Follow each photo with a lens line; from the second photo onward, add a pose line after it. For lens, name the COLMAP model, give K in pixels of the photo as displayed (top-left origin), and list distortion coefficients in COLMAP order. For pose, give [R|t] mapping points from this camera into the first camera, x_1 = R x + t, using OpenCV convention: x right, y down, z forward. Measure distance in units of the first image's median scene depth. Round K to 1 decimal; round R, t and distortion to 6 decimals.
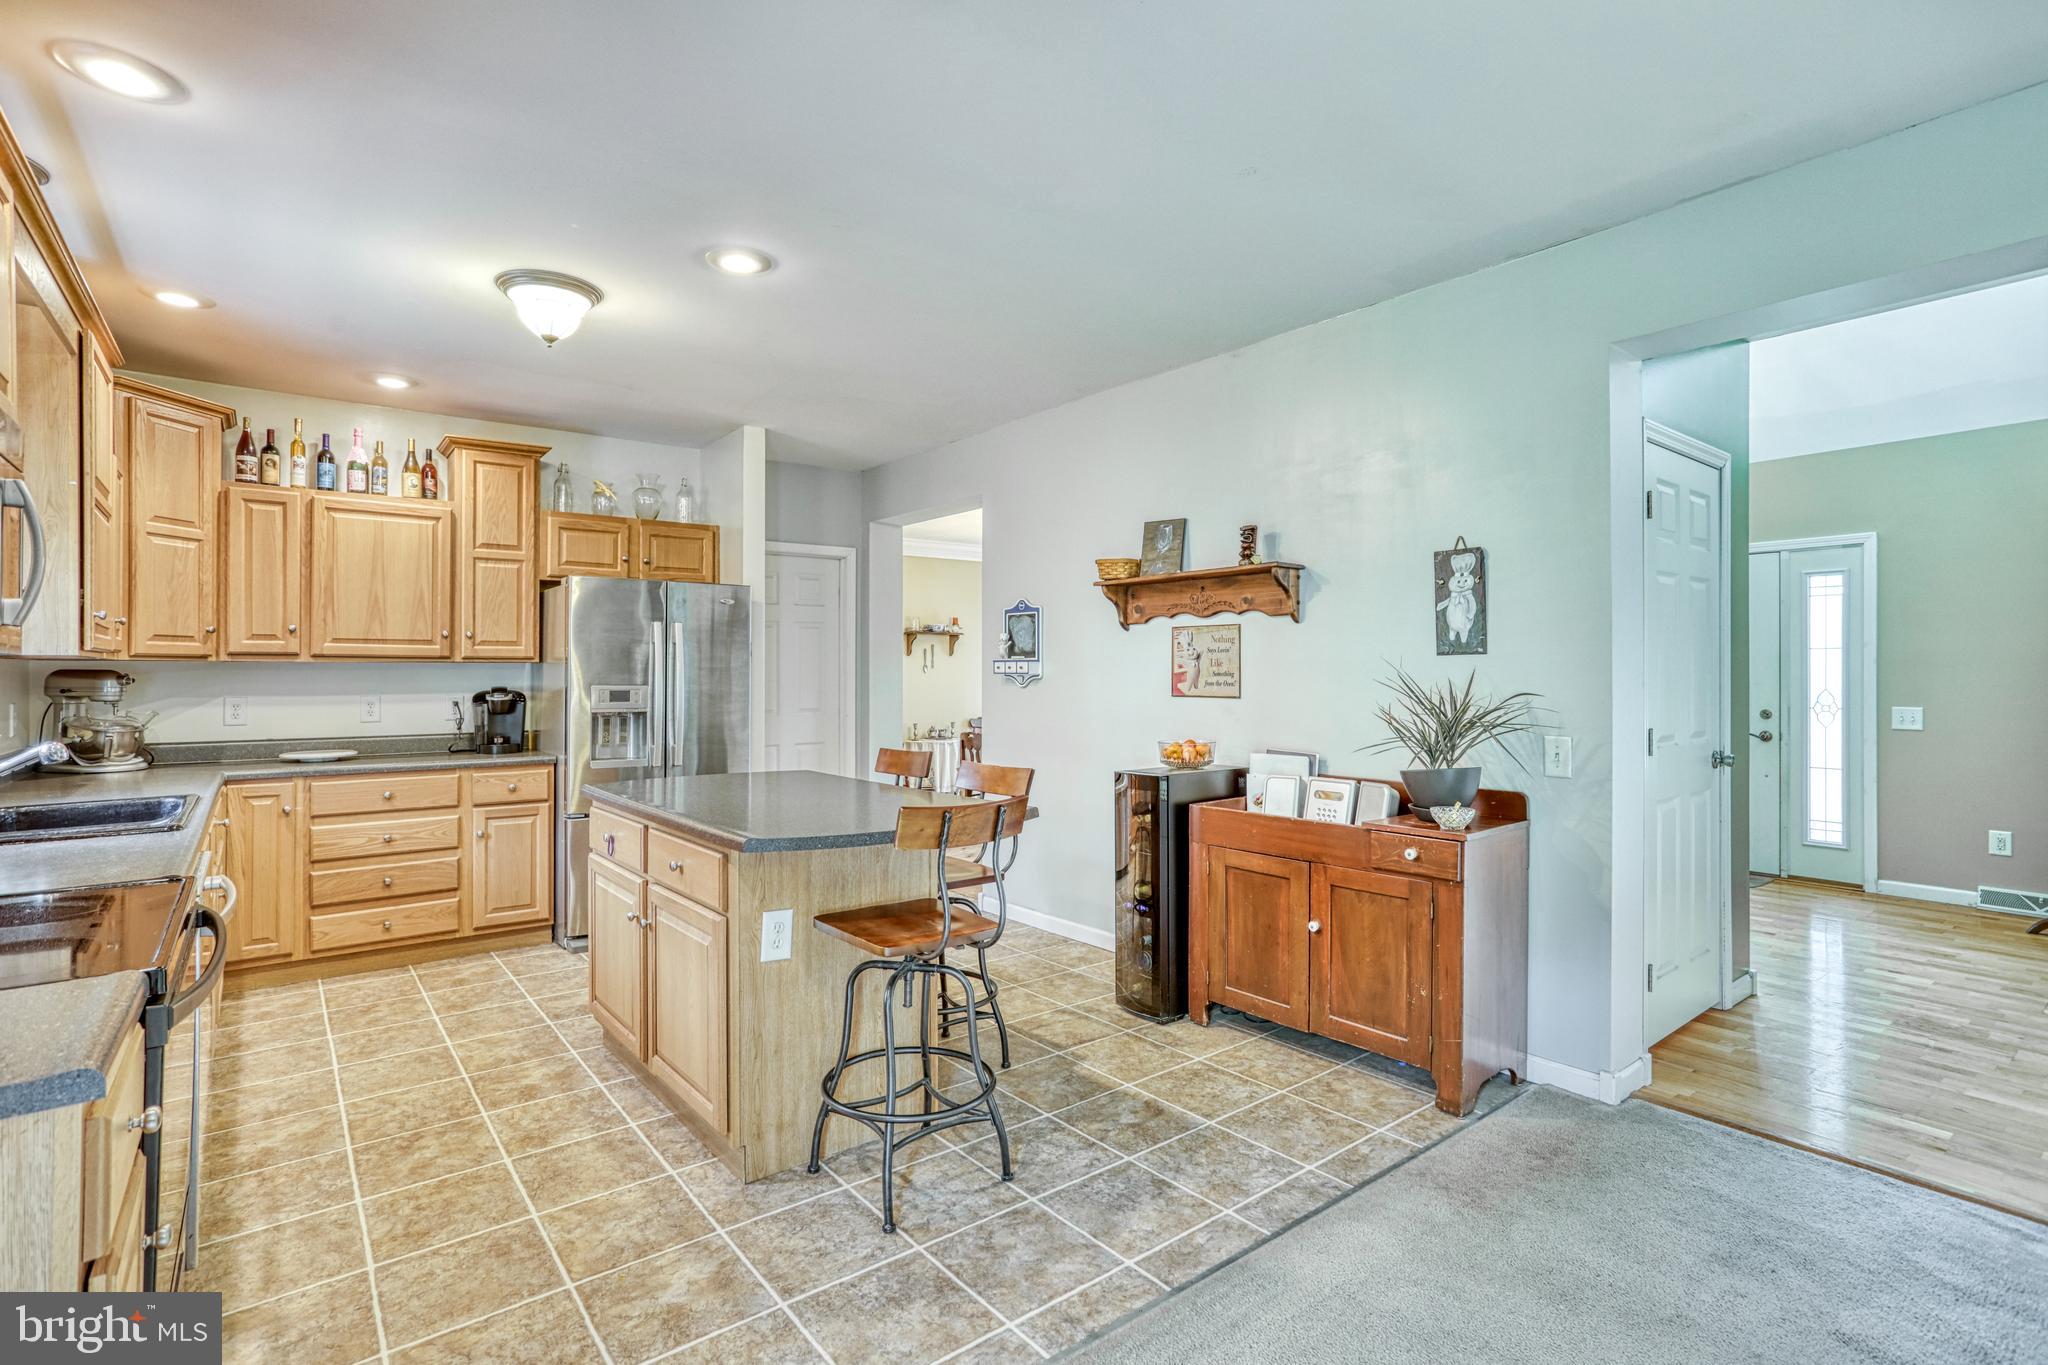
lens RADIAL K [[977.2, 0, 1028.3], [0, 977.2, 678.0], [0, 0, 1]] dist [-0.054979, 0.028676]
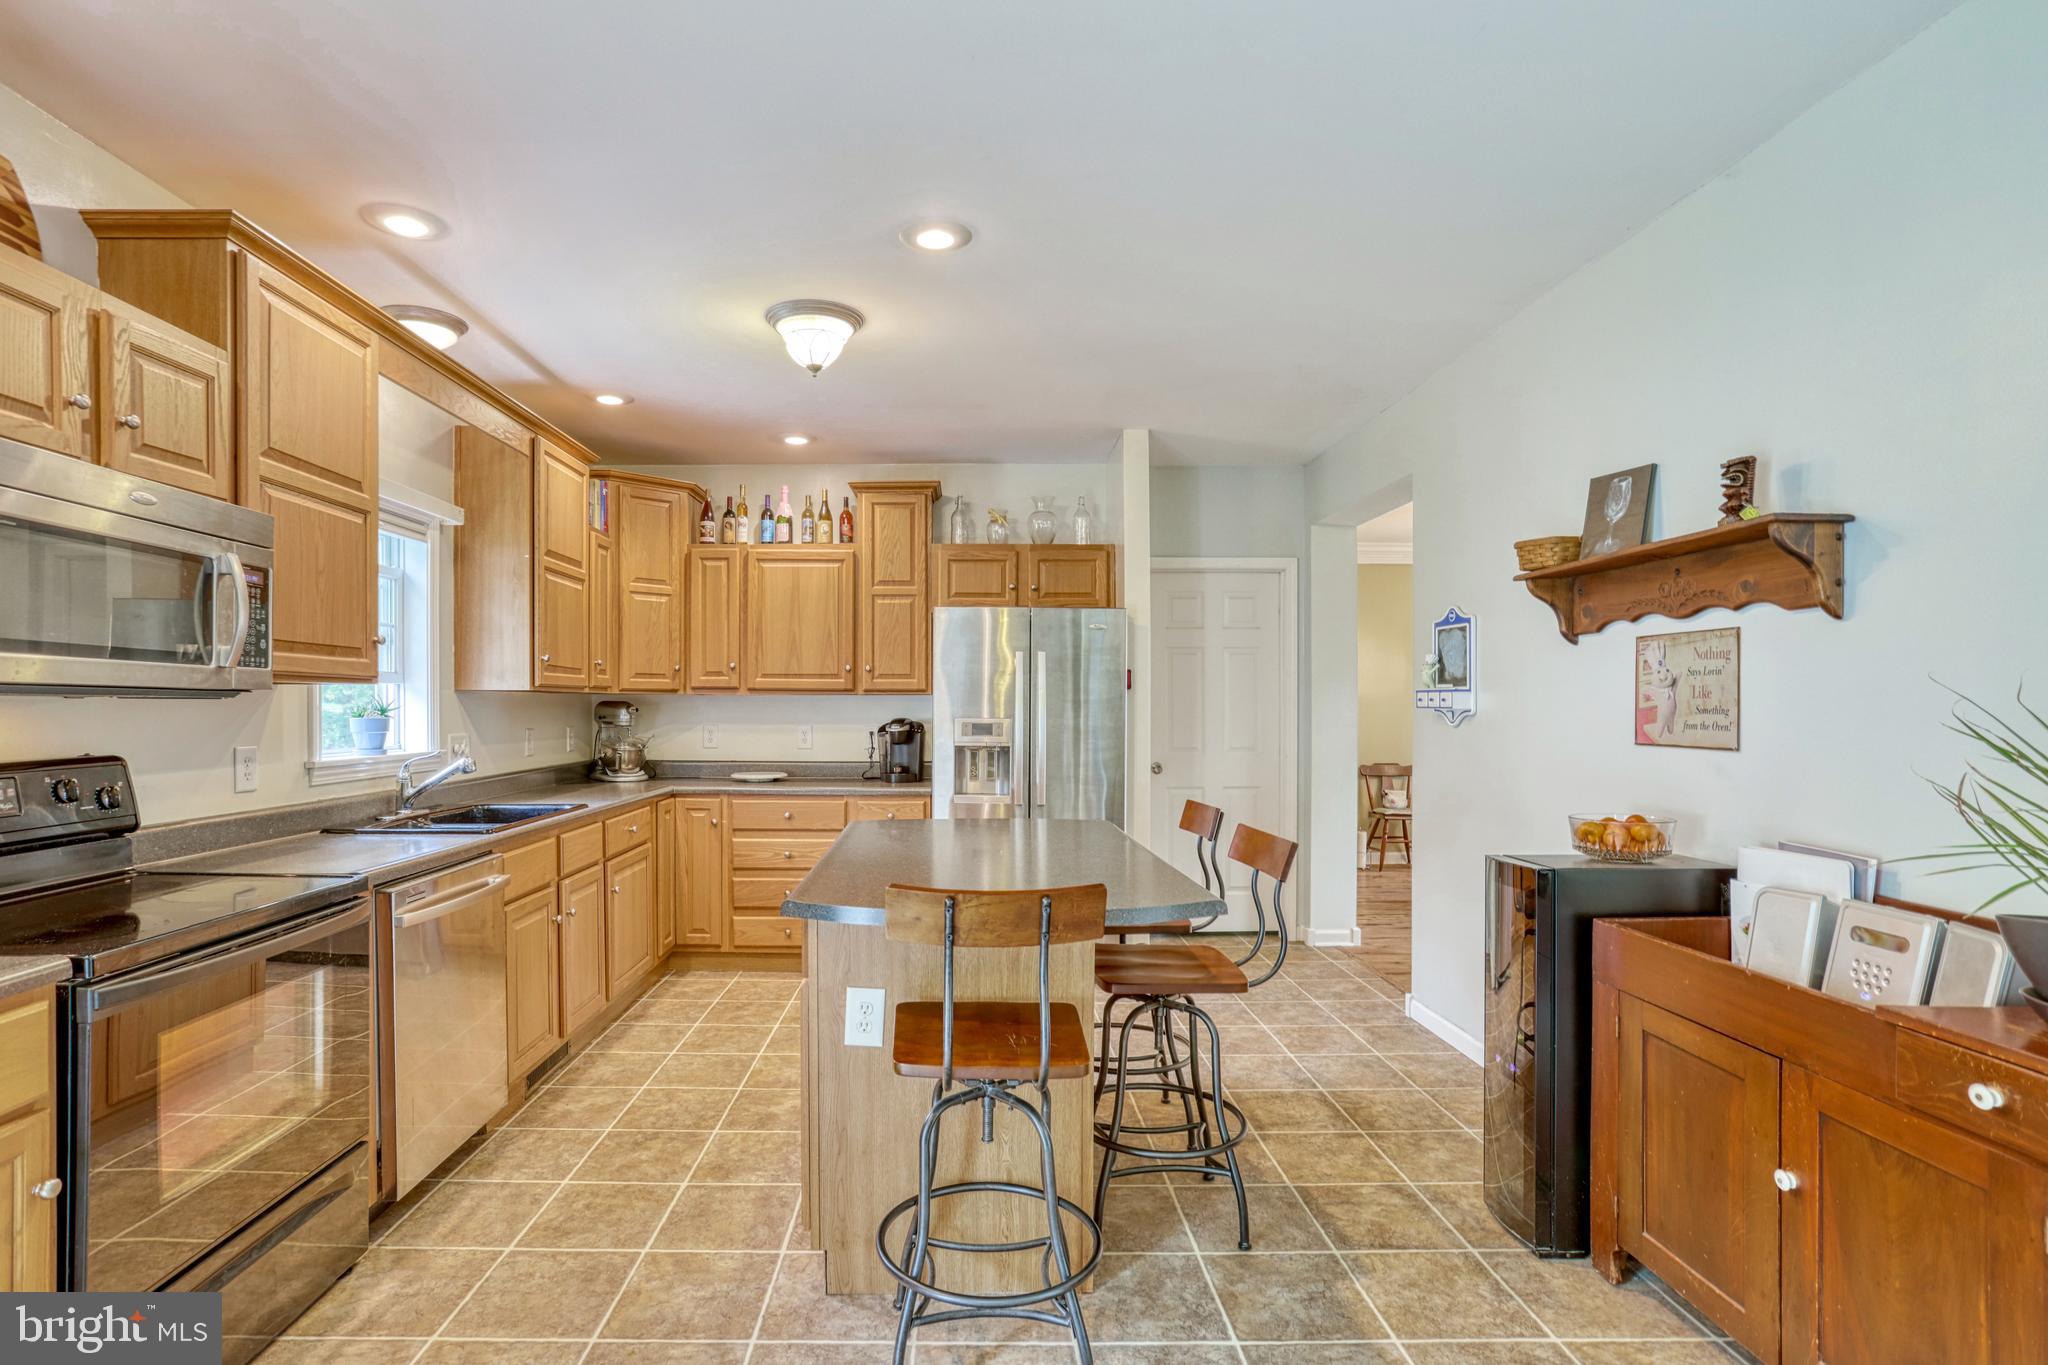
lens RADIAL K [[1008.1, 0, 962.9], [0, 1008.1, 714.6], [0, 0, 1]] dist [-0.063966, 0.030930]
pose [[0.780134, 0.009013, -0.625547, 0.219392], [-0.006204, 0.999959, 0.006670, -0.002710], [0.625582, -0.001322, 0.780158, 0.233514]]
